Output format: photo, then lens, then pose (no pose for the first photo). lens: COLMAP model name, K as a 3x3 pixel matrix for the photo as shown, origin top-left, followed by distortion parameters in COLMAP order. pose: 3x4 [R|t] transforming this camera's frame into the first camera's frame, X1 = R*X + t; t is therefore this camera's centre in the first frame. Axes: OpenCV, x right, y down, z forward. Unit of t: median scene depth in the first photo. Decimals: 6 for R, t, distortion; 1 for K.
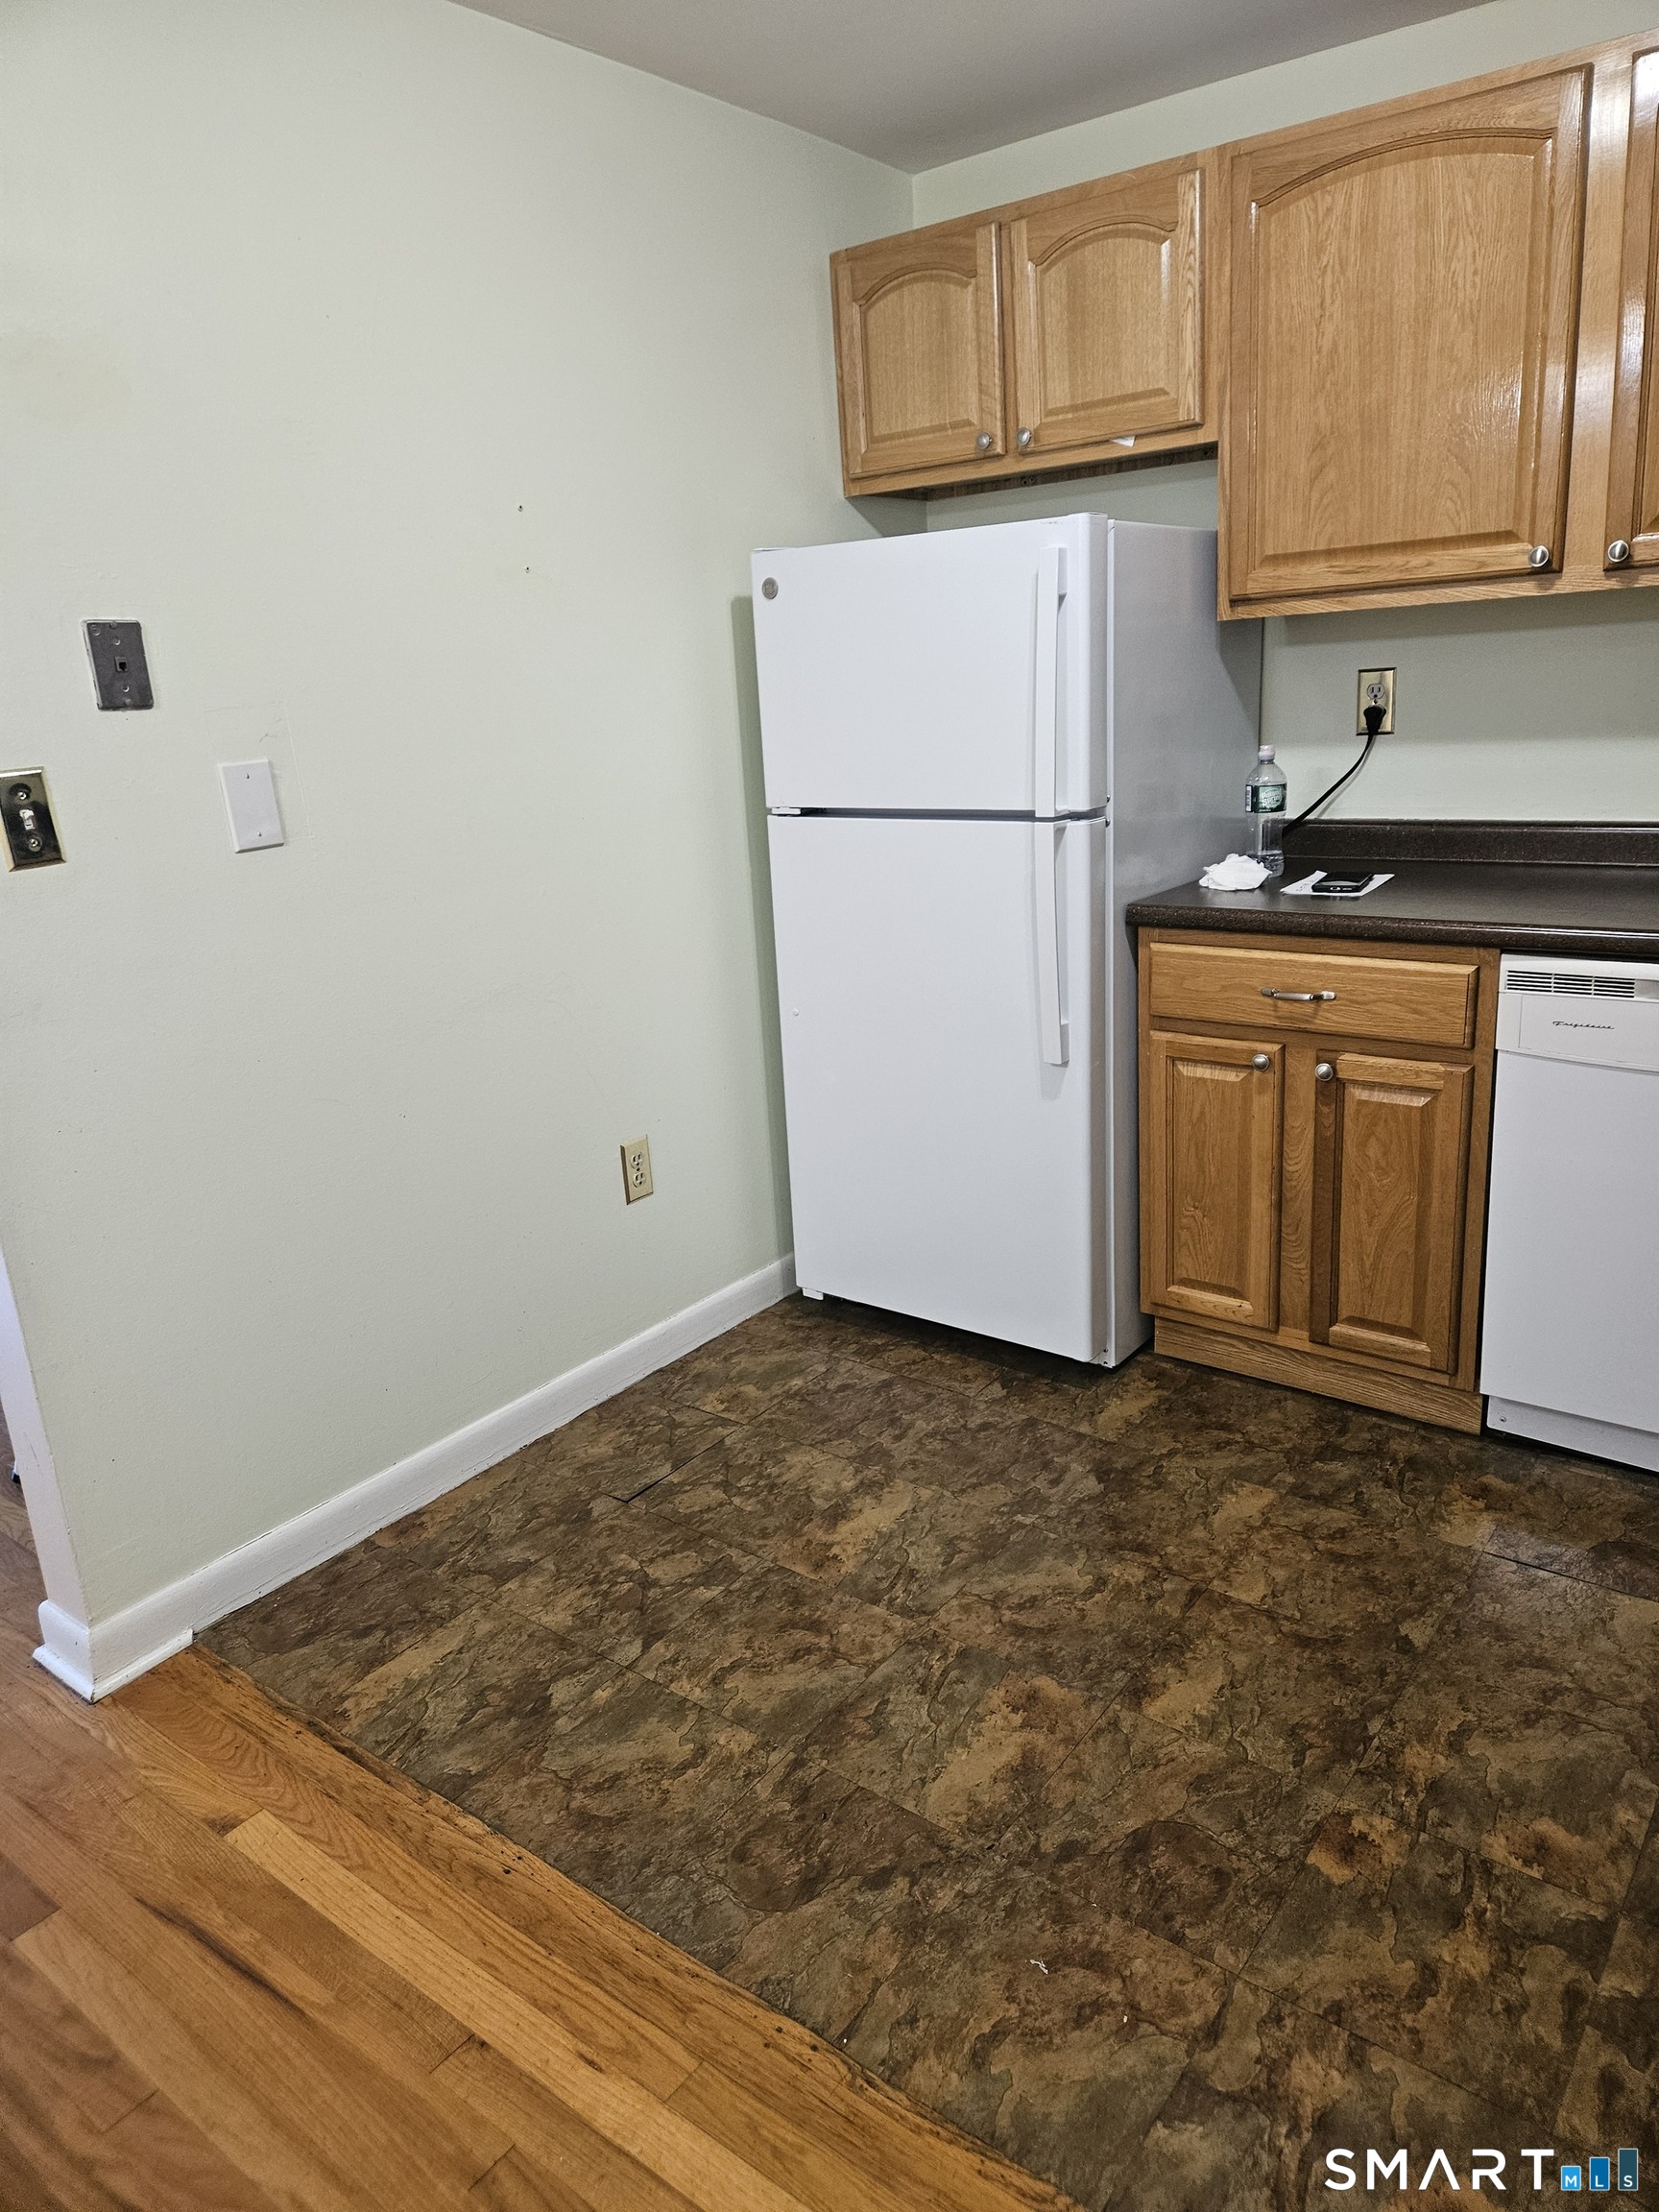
lens RADIAL K [[1561.4, 0, 834.3], [0, 1561.4, 1111.2], [0, 0, 1]] dist [0.090175, -0.078306]
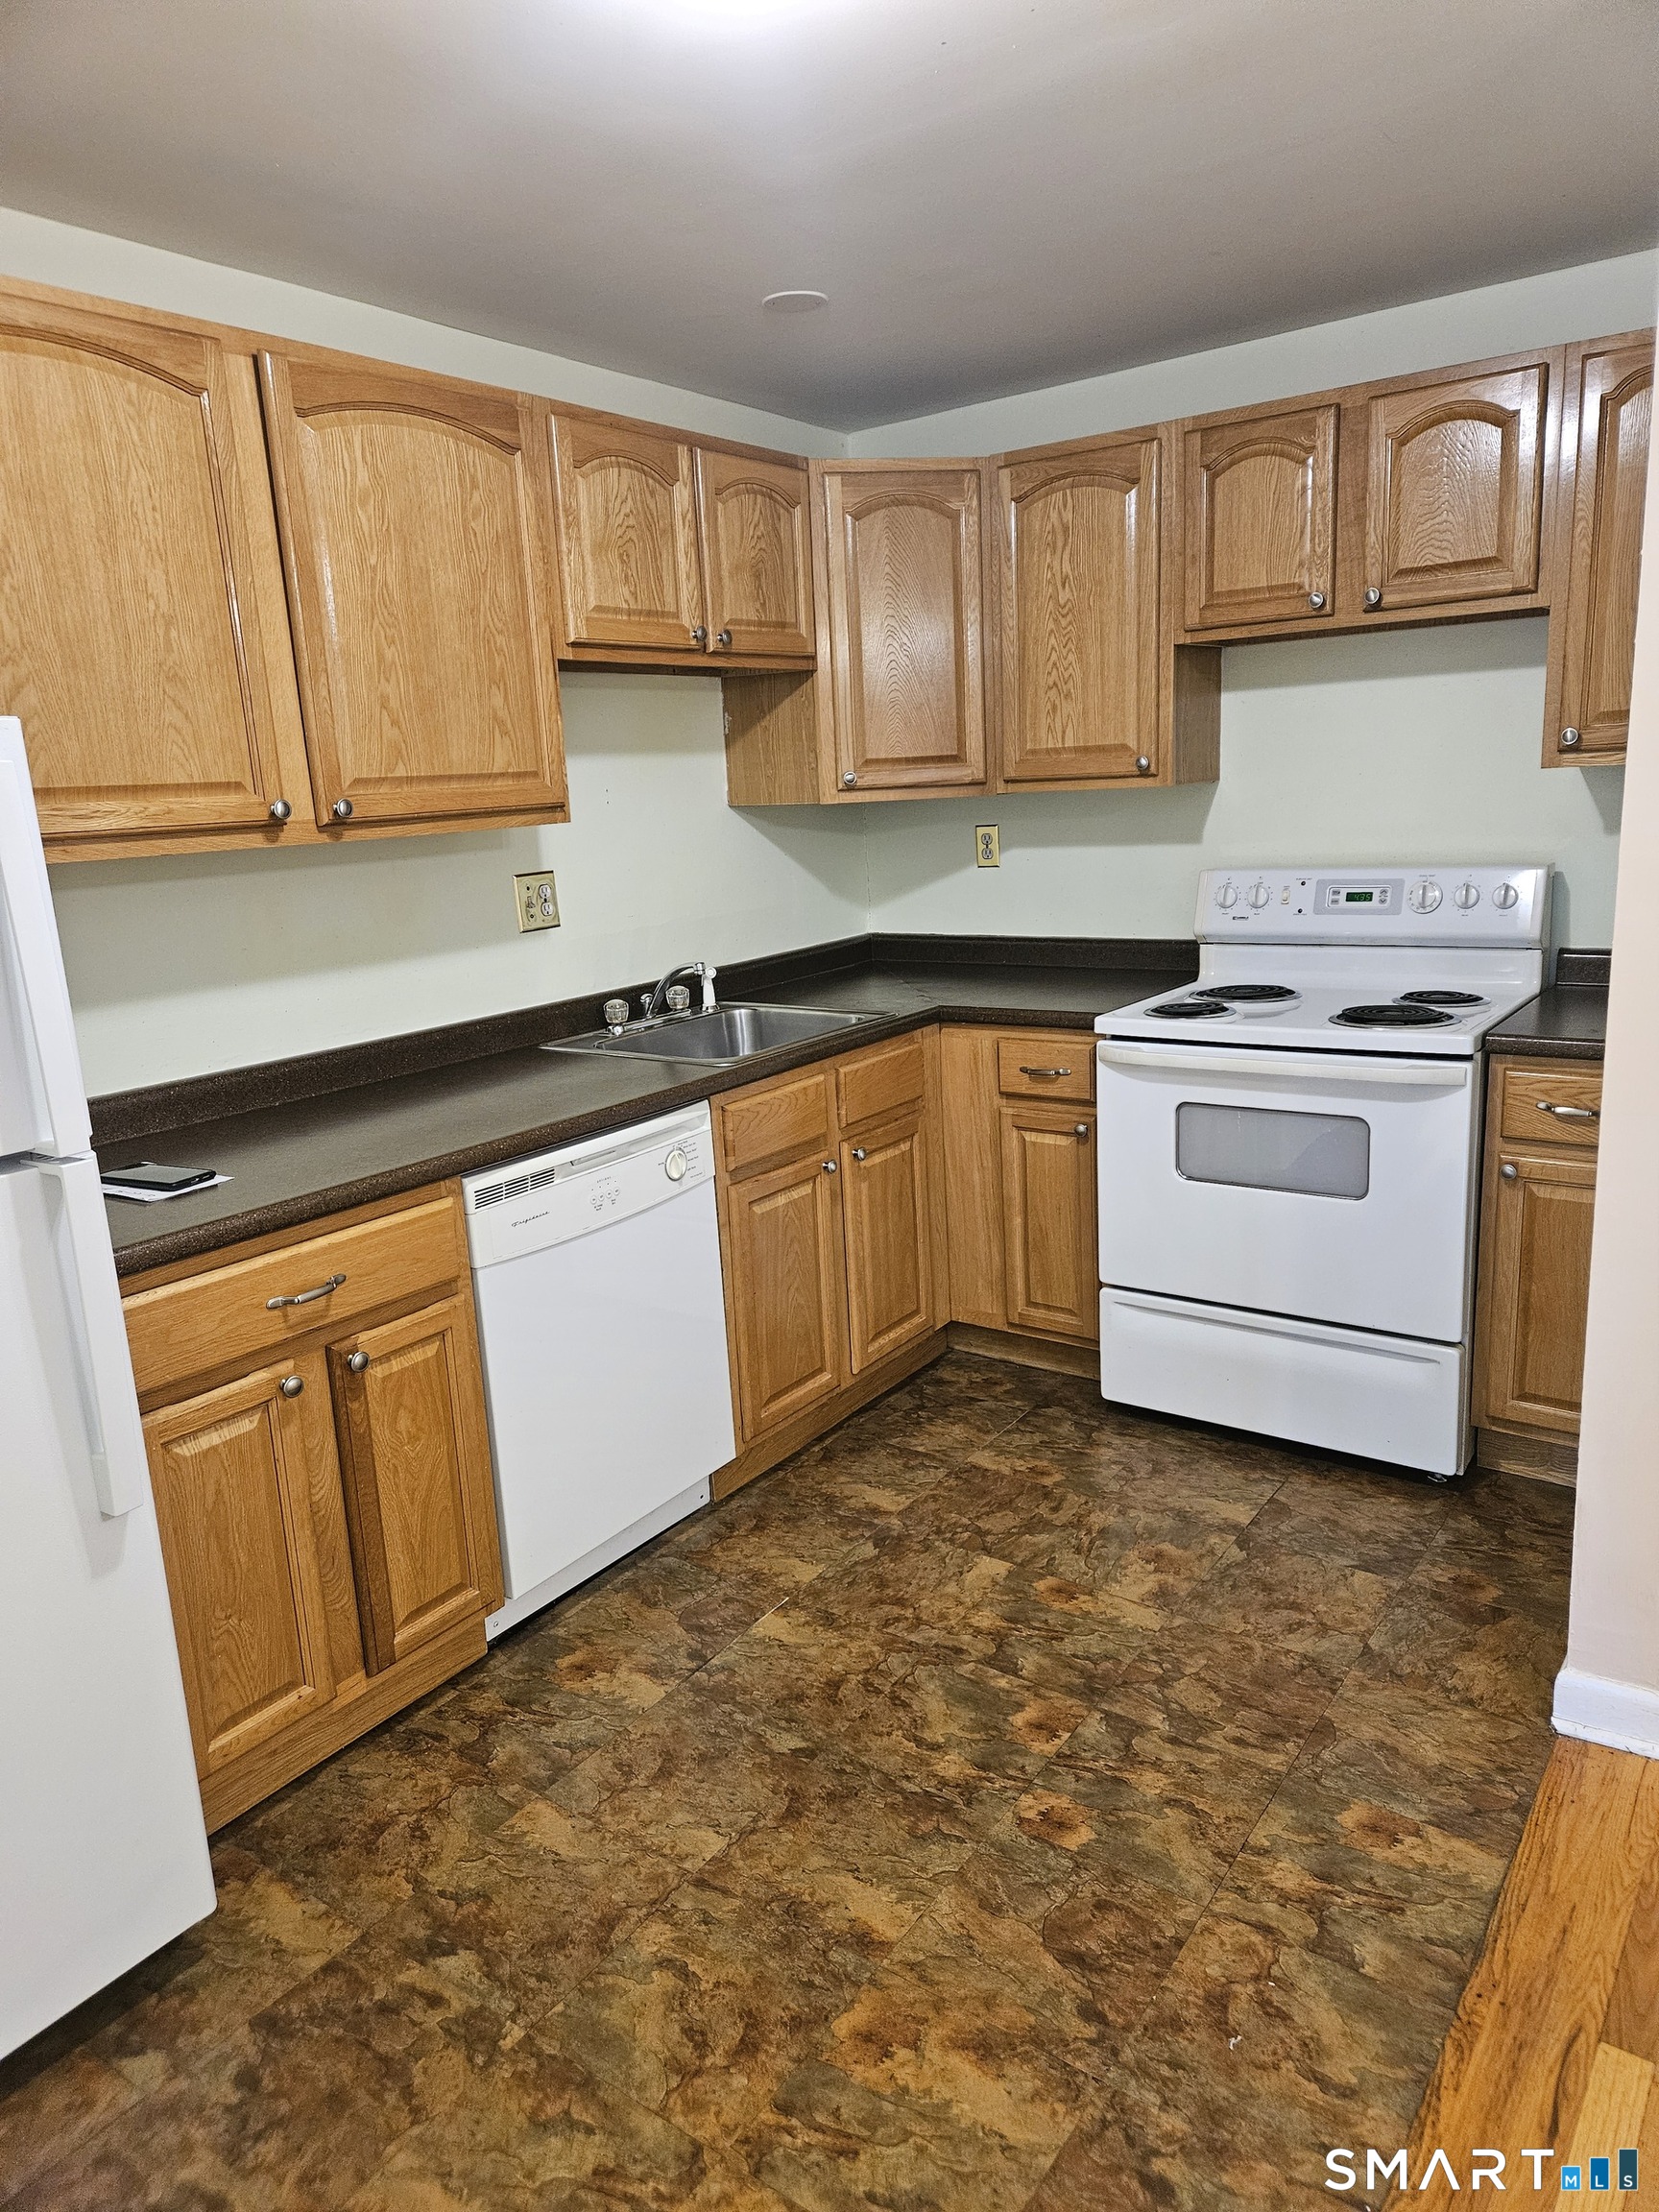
lens RADIAL K [[1561.4, 0, 834.3], [0, 1561.4, 1111.2], [0, 0, 1]] dist [0.090175, -0.078306]
pose [[-0.086351, -0.153613, 0.984351, -0.604381], [0.319701, 0.931514, 0.173413, -0.242661], [-0.943575, 0.329672, -0.031328, 0.796464]]
